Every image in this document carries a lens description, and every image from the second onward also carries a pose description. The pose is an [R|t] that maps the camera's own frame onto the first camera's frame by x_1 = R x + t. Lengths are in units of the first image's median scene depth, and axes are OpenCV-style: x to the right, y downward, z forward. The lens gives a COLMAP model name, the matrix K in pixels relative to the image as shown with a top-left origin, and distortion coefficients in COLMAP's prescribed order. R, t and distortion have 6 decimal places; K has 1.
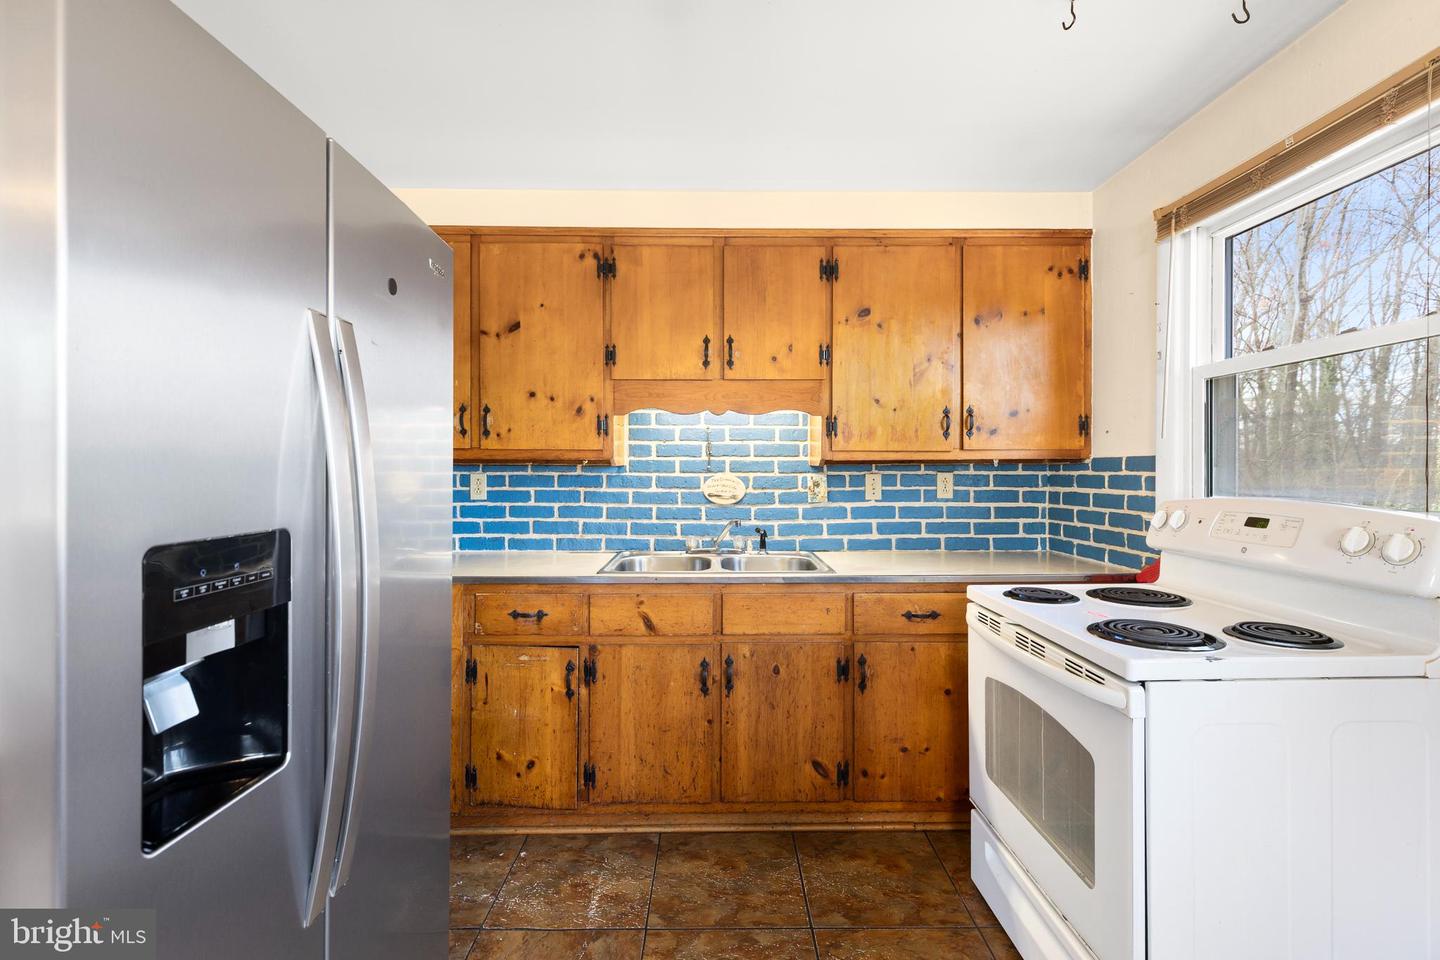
lens RADIAL K [[646.7, 0, 719.5], [0, 646.7, 473.1], [0, 0, 1]] dist [0.008014, -0.001453]
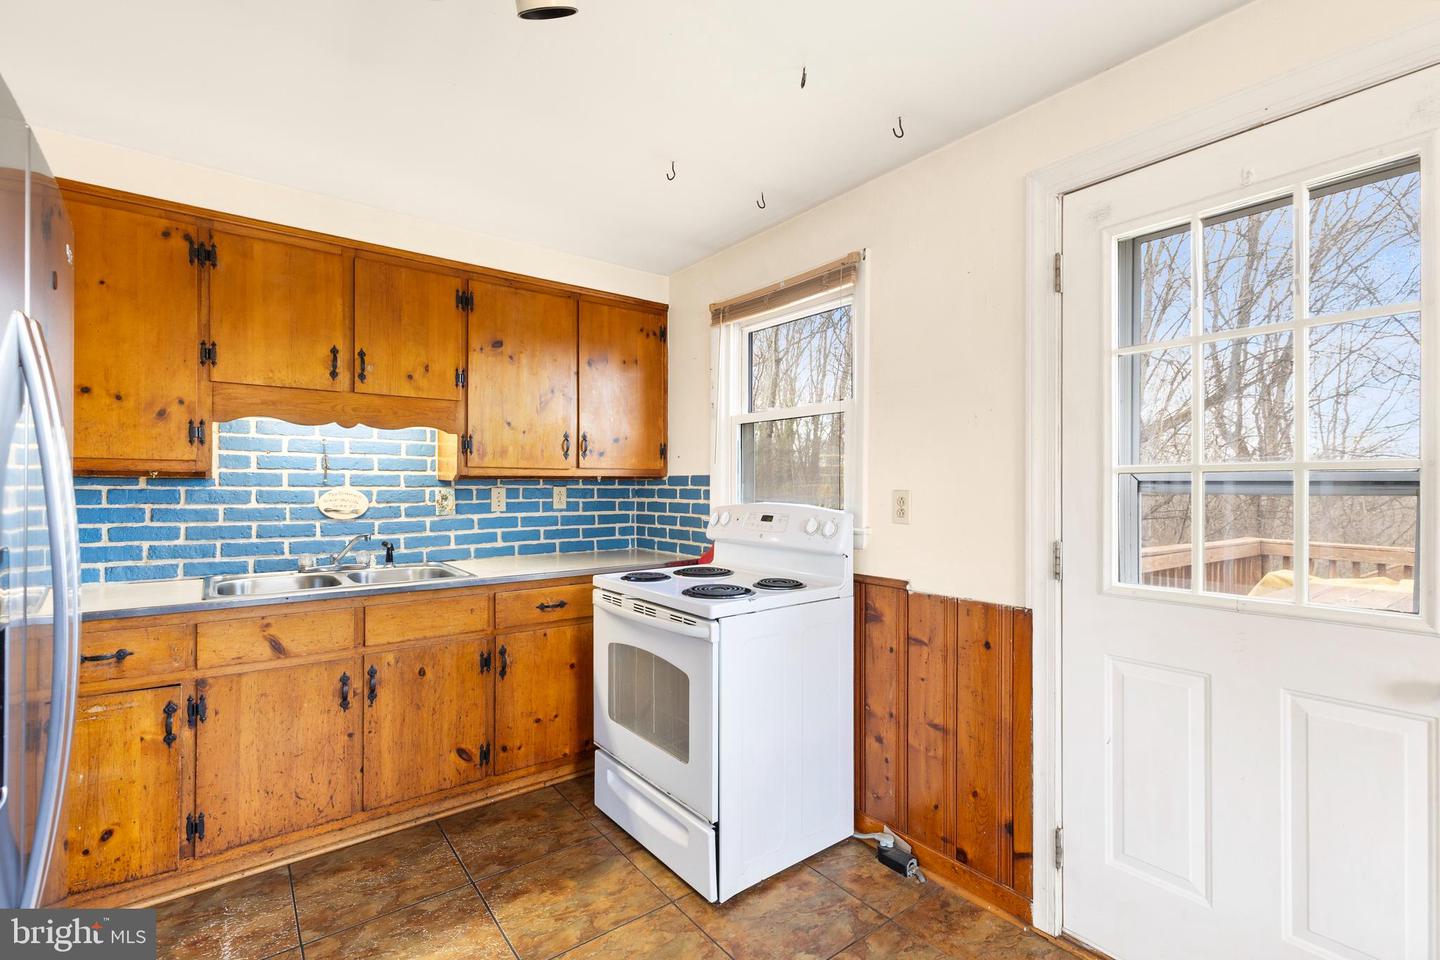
lens RADIAL K [[647.2, 0, 724.2], [0, 647.2, 487.2], [0, 0, 1]] dist [0.002854, -0.000638]
pose [[0.794642, 0.000758, 0.607078, -0.146064], [-0.001236, 0.999999, 0.000369, -0.000944], [-0.607077, -0.001043, 0.794642, -0.132049]]
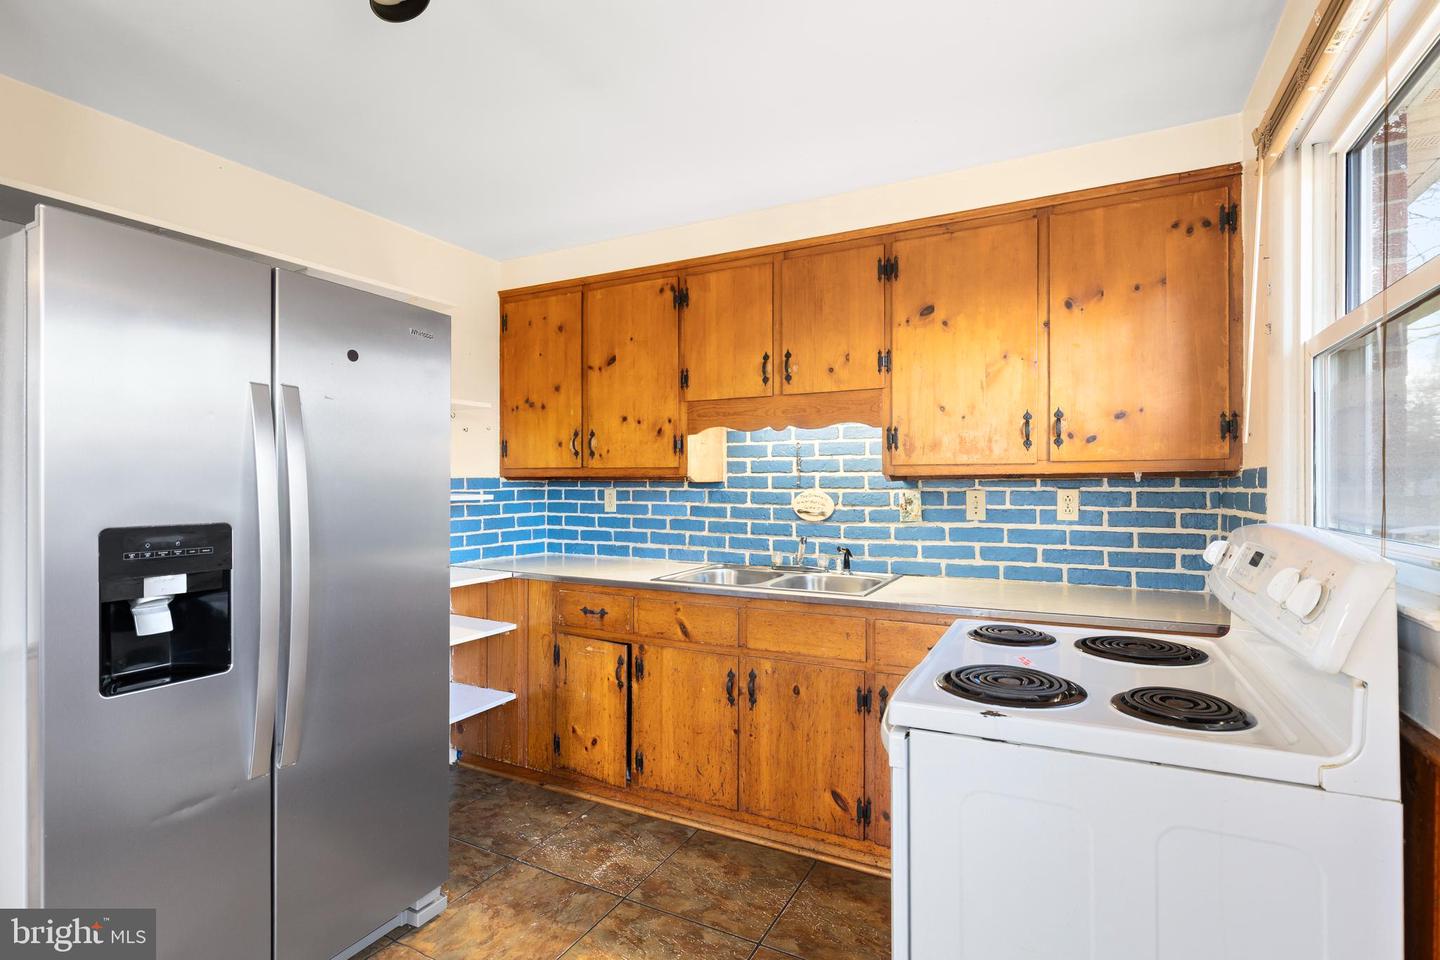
lens RADIAL K [[683.4, 0, 728.3], [0, 683.4, 488.4], [0, 0, 1]] dist [-0.001136, -0.000190]
pose [[0.883038, 0.001873, -0.469297, 0.428193], [-0.002163, 0.999998, -0.000079, -0.000788], [0.469296, 0.001085, 0.883040, 0.034296]]
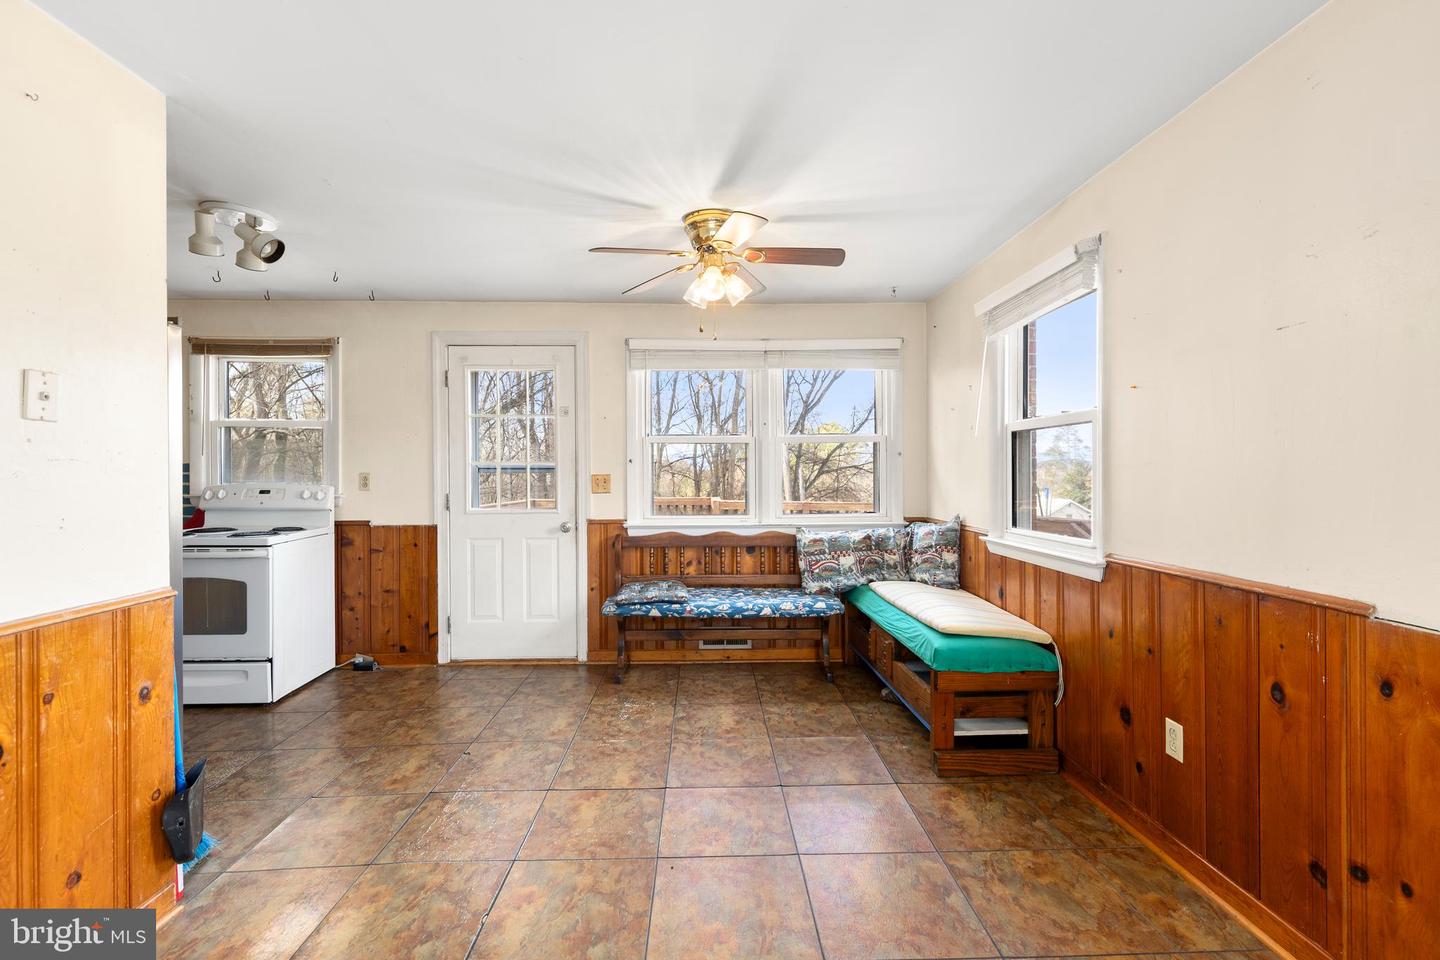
lens RADIAL K [[653.0, 0, 719.6], [0, 653.0, 474.1], [0, 0, 1]] dist [0.004268, 0.000169]
pose [[-0.029929, -0.004075, 0.999544, -1.129151], [0.005265, 0.999977, 0.004234, 0.003437], [-0.999538, 0.005389, -0.029907, -0.439683]]
